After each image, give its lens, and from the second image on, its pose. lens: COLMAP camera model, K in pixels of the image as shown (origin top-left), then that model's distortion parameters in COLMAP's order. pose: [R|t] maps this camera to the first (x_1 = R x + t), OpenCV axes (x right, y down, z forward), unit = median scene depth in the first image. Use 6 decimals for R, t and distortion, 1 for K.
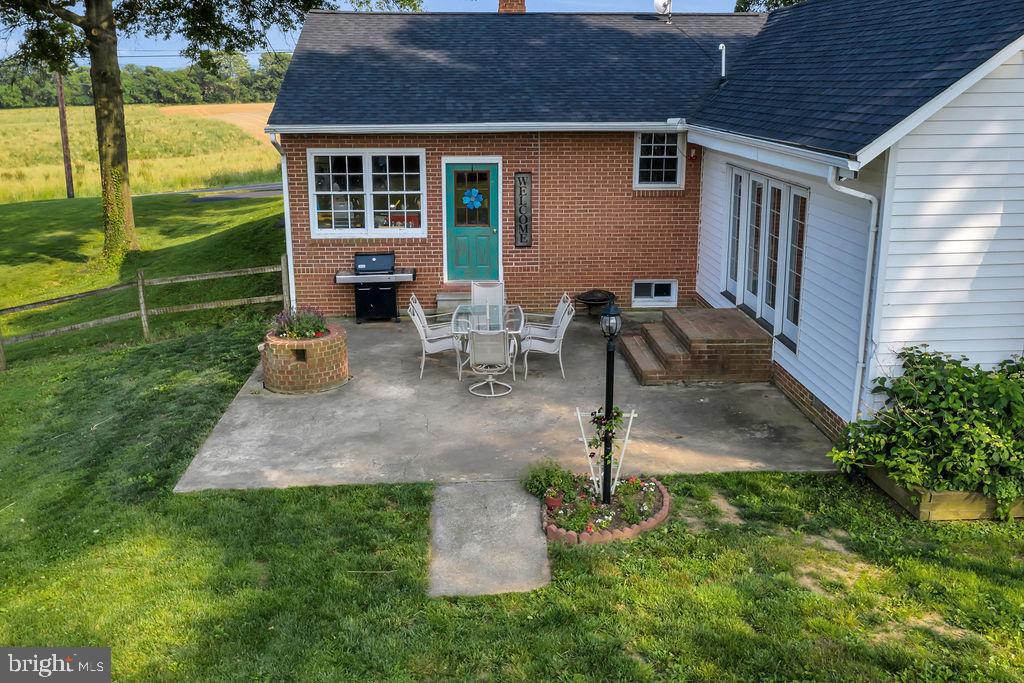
lens RADIAL K [[988.8, 0, 512.0], [0, 988.8, 341.5], [0, 0, 1]] dist [0.000408, 0.007244]
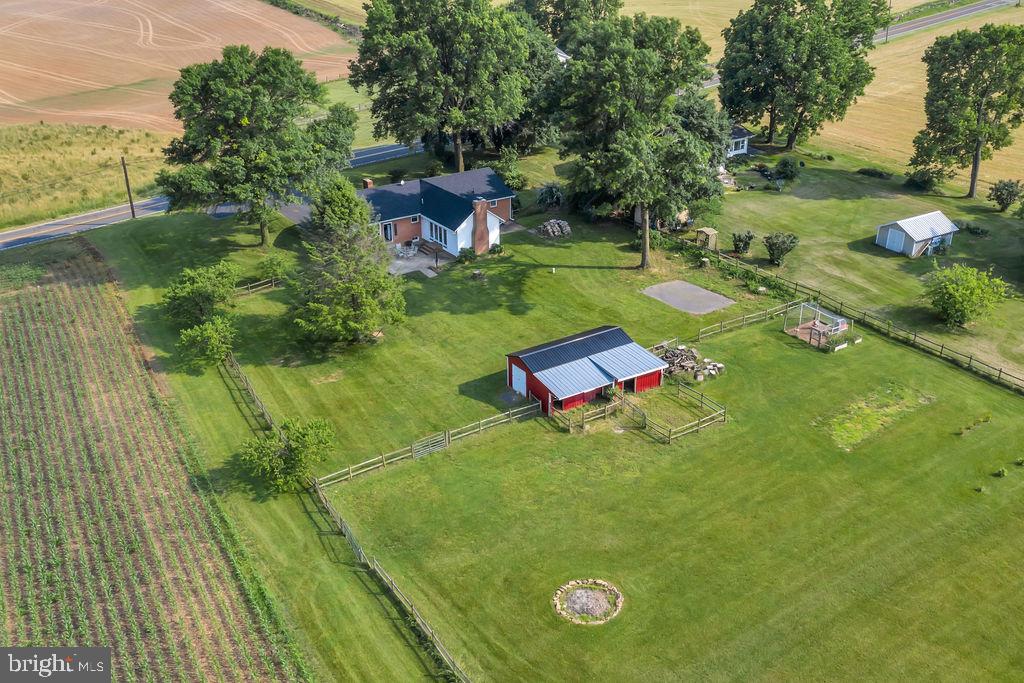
lens RADIAL K [[988.8, 0, 512.0], [0, 988.8, 341.5], [0, 0, 1]] dist [0.000408, 0.007244]
pose [[0.858510, -0.216917, 0.464658, -2.344637], [0.132844, 0.969271, 0.207041, -0.629752], [-0.495291, -0.116020, 0.860945, -4.661099]]
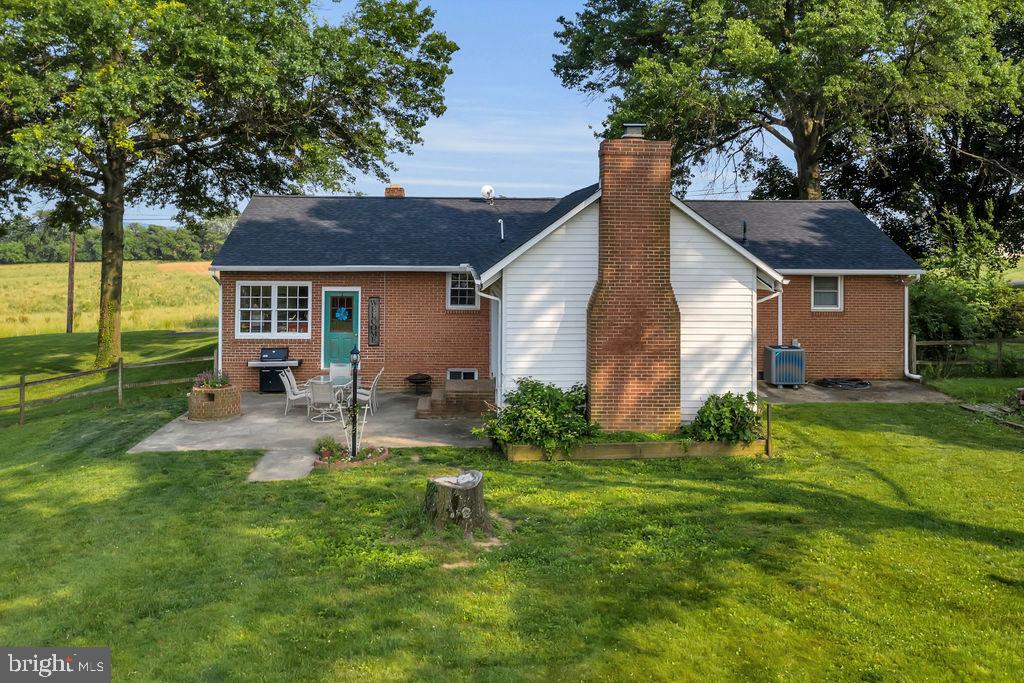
lens RADIAL K [[1023.1, 0, 511.0], [0, 1023.1, 205.9], [0, 0, 1]] dist [0.006059, 0.014791]
pose [[0.999965, 0.007475, -0.003810, 0.229812], [-0.008256, 0.957506, -0.288295, 0.152988], [0.001493, 0.288317, 0.957534, -0.581511]]
